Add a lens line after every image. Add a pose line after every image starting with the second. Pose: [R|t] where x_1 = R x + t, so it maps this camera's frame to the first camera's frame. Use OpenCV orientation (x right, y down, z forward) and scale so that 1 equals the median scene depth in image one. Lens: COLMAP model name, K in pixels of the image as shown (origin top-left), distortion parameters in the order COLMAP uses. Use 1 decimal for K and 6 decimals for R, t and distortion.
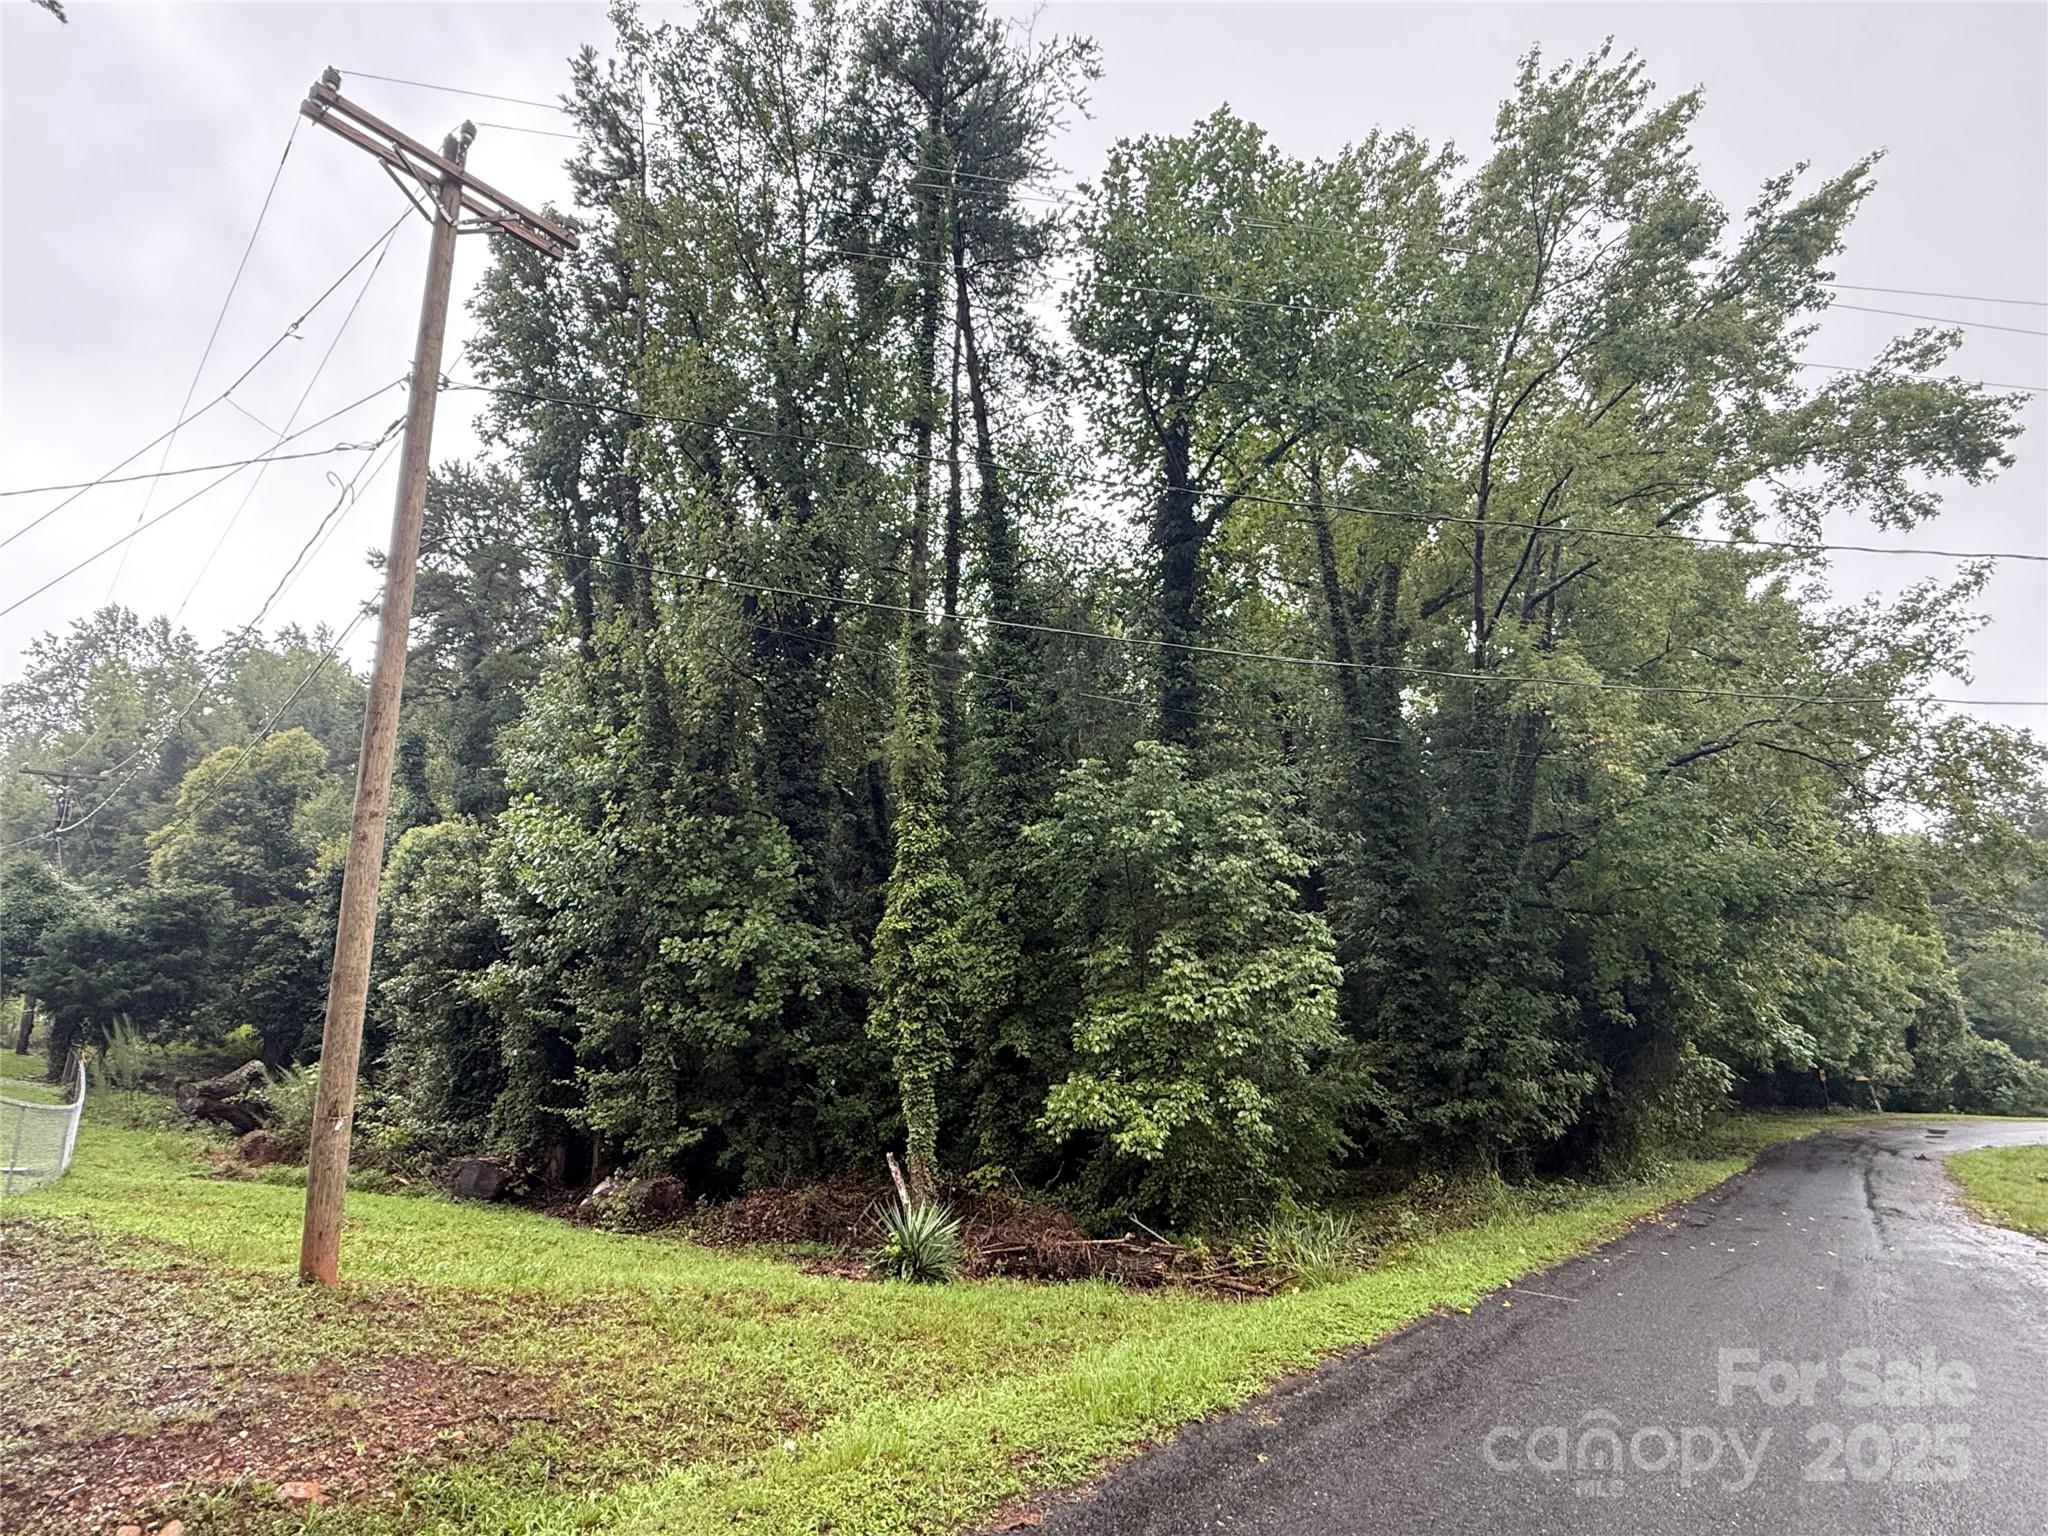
lens RADIAL K [[1011.4, 0, 1026.7], [0, 1011.4, 765.9], [0, 0, 1]] dist [0.005067, 0.000198]
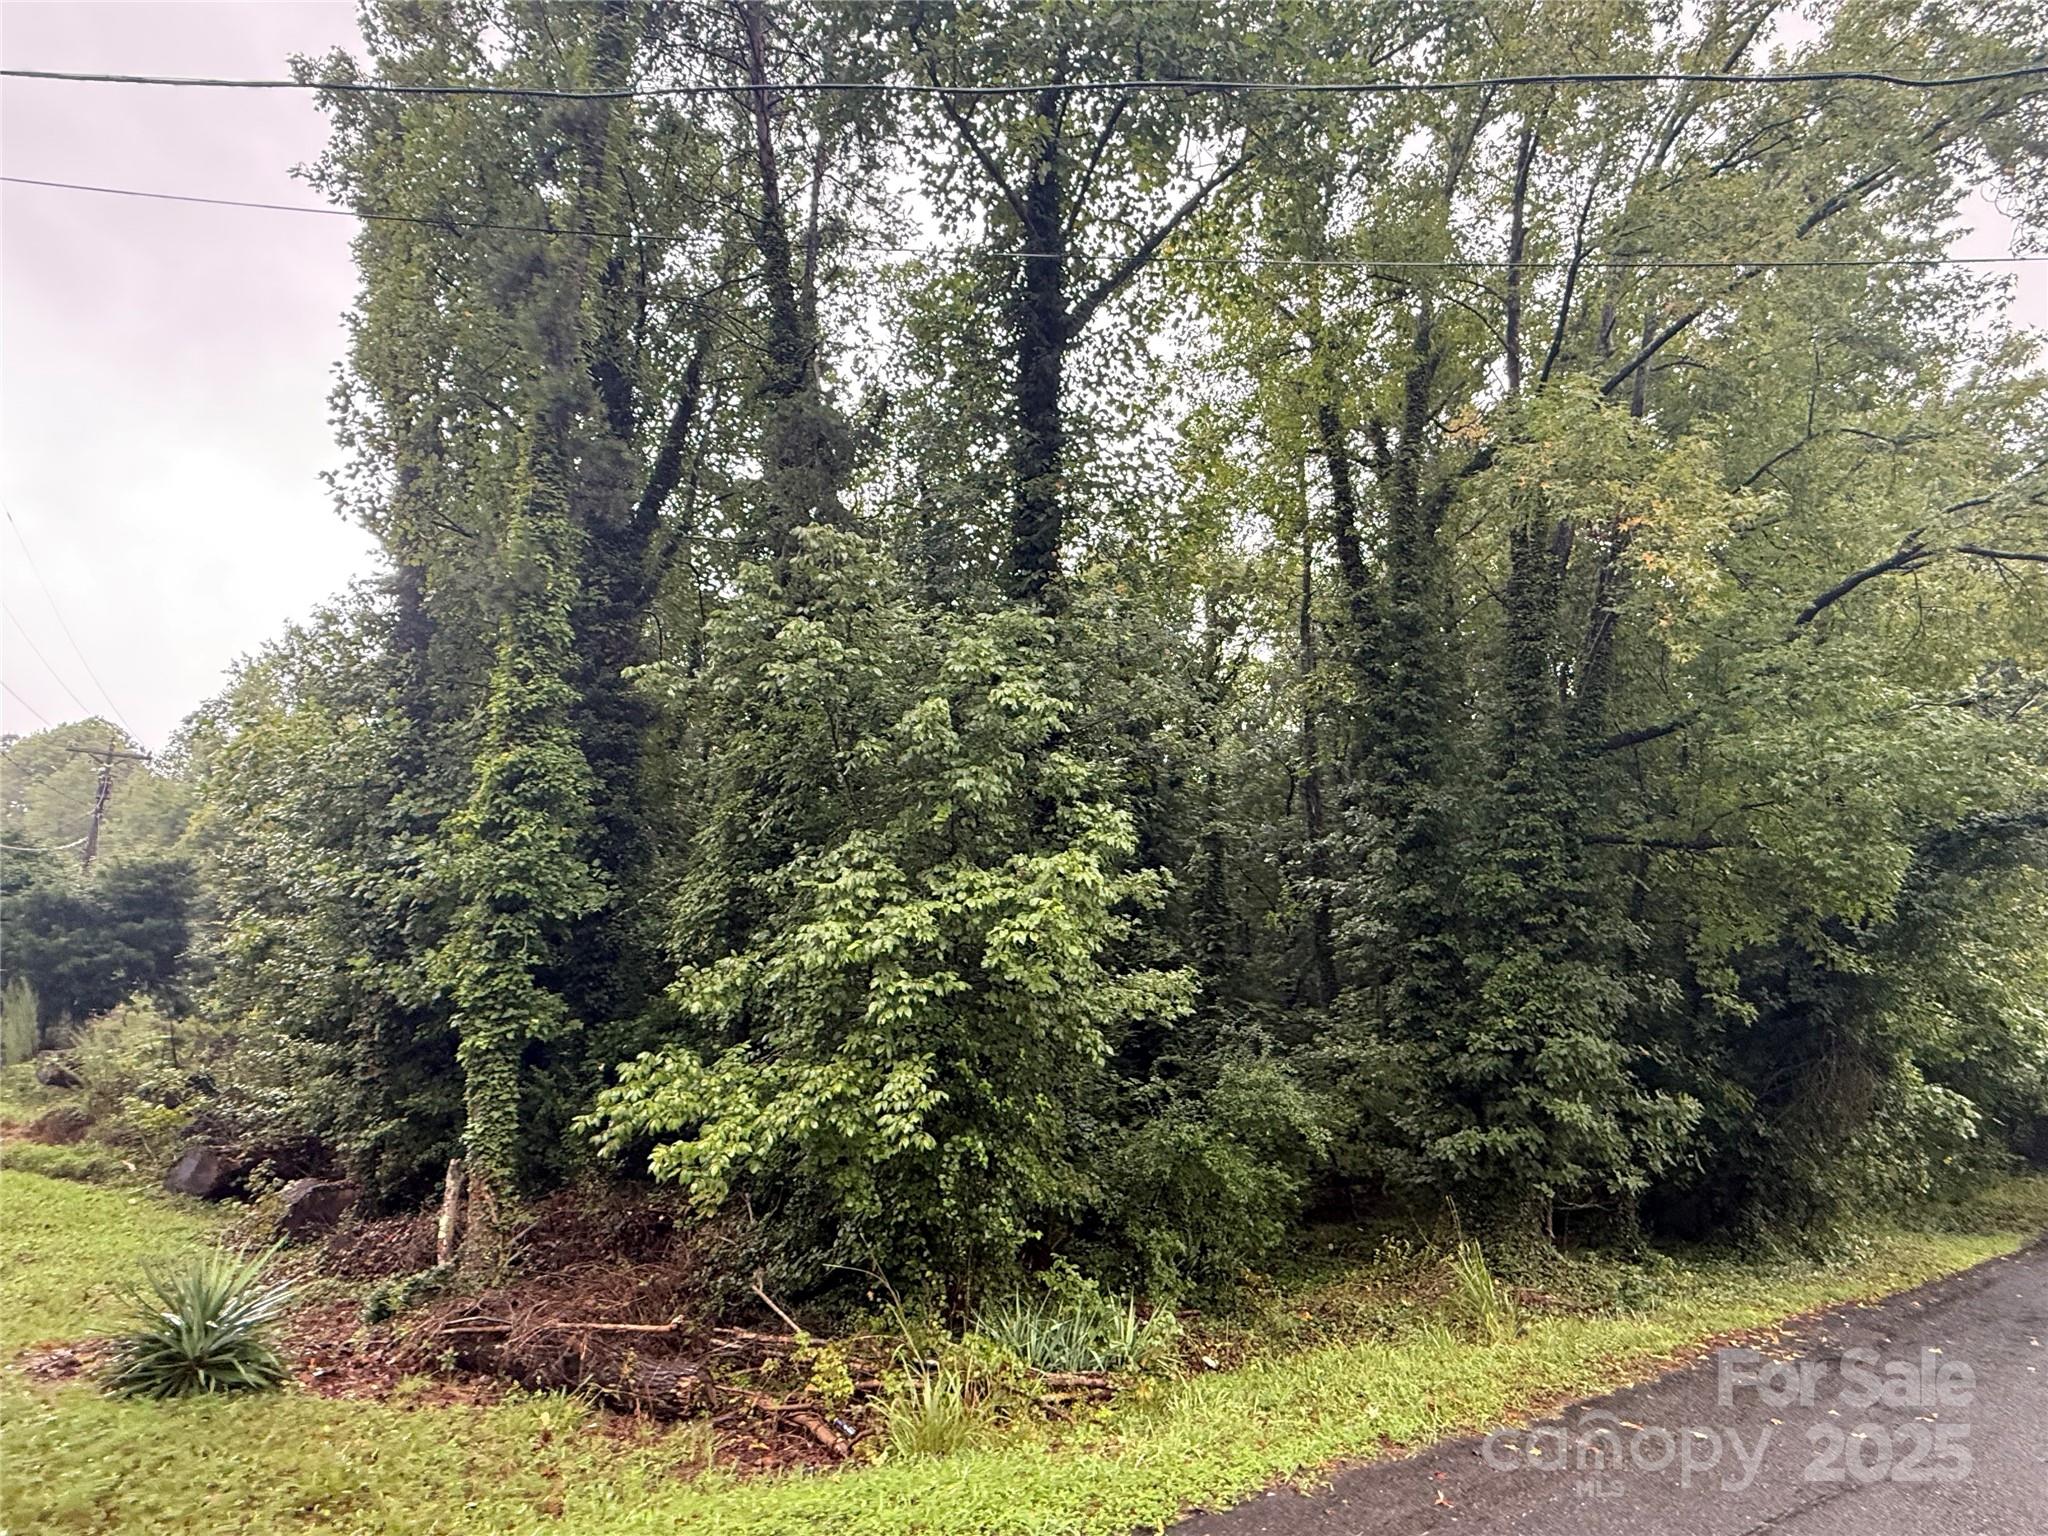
lens RADIAL K [[1011.4, 0, 1020.4], [0, 1011.4, 772.8], [0, 0, 1]] dist [0.005067, 0.000198]
pose [[0.985053, -0.015040, -0.171596, 0.240674], [0.013360, 0.999851, -0.010941, 0.096634], [0.171735, 0.008485, 0.985107, 0.279774]]
